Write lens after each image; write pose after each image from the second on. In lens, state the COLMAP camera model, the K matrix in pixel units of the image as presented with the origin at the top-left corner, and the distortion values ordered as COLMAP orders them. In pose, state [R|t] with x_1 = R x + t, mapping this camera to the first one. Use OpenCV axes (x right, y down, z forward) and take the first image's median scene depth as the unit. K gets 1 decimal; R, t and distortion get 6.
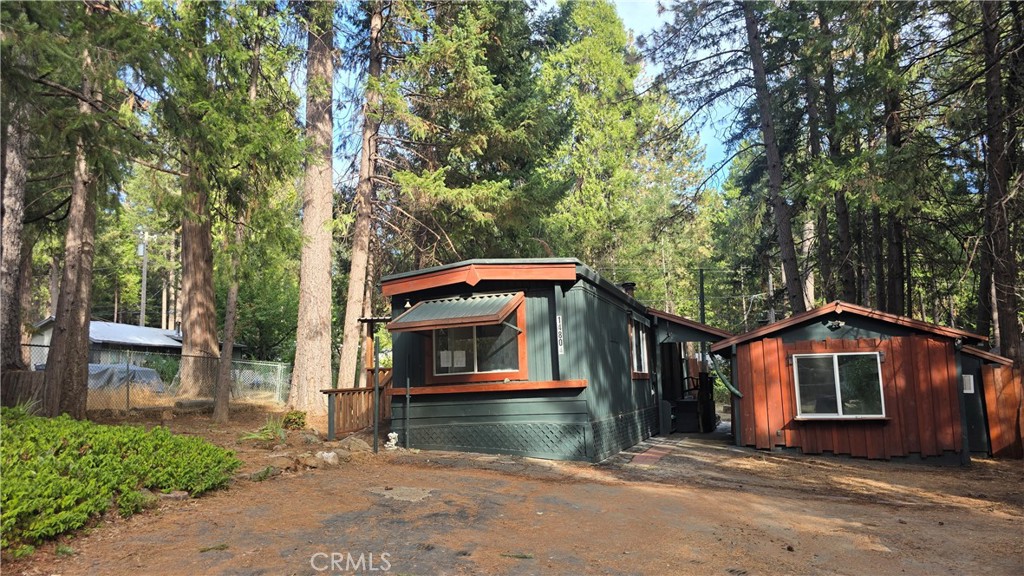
lens RADIAL K [[687.7, 0, 513.4], [0, 687.7, 291.7], [0, 0, 1]] dist [0.038507, -0.030753]
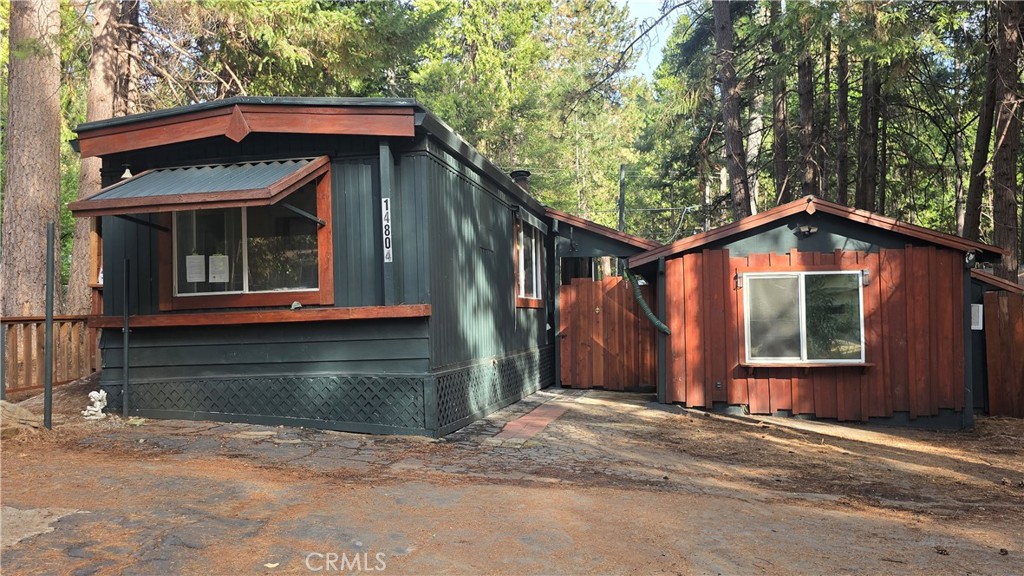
lens RADIAL K [[842.9, 0, 521.8], [0, 842.9, 286.9], [0, 0, 1]] dist [0.050287, -0.047046]
pose [[0.988929, 0.013684, 0.147758, 0.063833], [-0.027875, 0.995144, 0.094402, 0.032876], [-0.145749, -0.097475, 0.984508, 0.211486]]
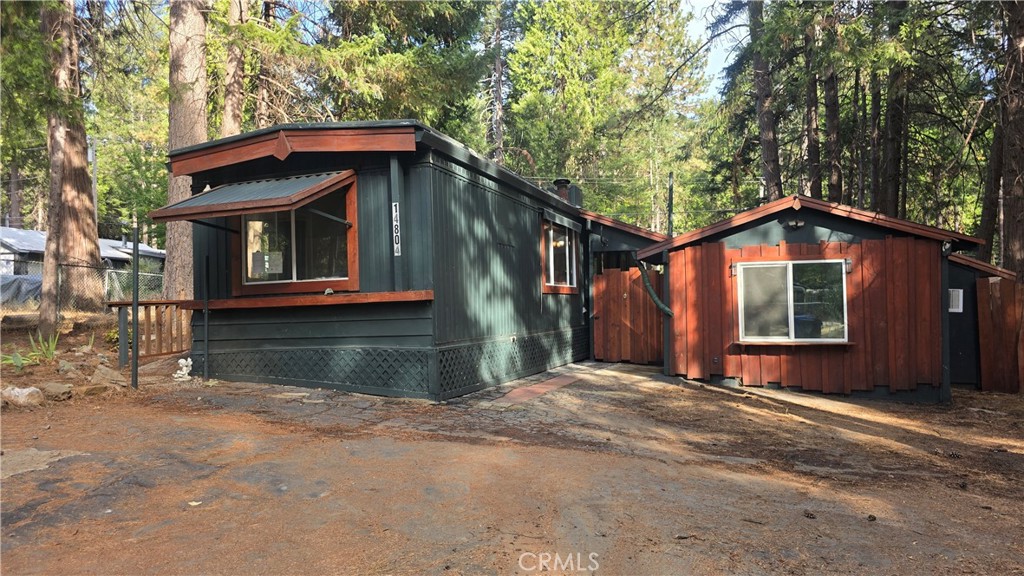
lens RADIAL K [[687.7, 0, 518.3], [0, 687.7, 285.8], [0, 0, 1]] dist [0.038507, -0.030753]
pose [[0.999969, 0.007677, -0.001941, 0.164189], [-0.007423, 0.994137, 0.107876, 0.035783], [0.002758, -0.107859, 0.994162, 0.225351]]
